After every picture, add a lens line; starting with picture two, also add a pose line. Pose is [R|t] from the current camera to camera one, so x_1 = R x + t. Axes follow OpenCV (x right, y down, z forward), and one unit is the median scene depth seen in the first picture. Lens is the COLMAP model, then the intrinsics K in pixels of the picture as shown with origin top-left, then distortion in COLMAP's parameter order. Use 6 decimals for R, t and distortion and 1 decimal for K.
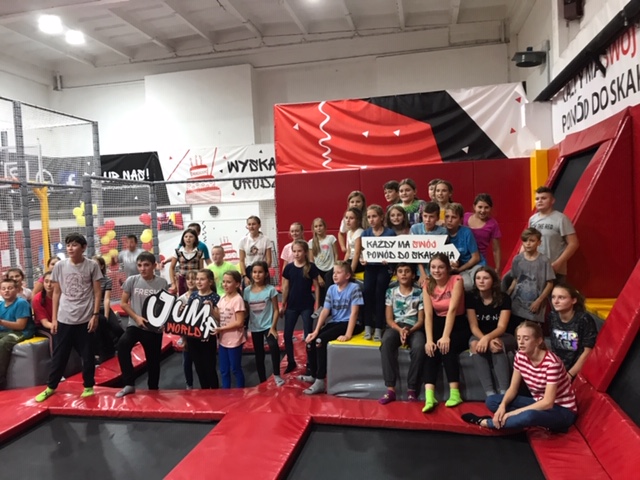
lens RADIAL K [[525.8, 0, 320.0], [0, 525.8, 240.0], [0, 0, 1]] dist [-0.010715, -0.001810]
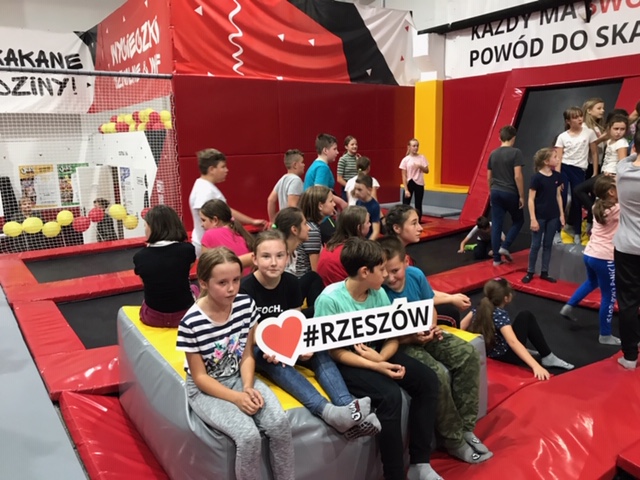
lens RADIAL K [[536.4, 0, 319.4], [0, 536.4, 231.2], [0, 0, 1]] dist [0.005753, 0.003882]
pose [[0.689782, -0.087270, 0.718738, -0.502501], [0.018502, 0.994509, 0.102998, 0.015483], [-0.723780, -0.057748, 0.687610, 0.359020]]
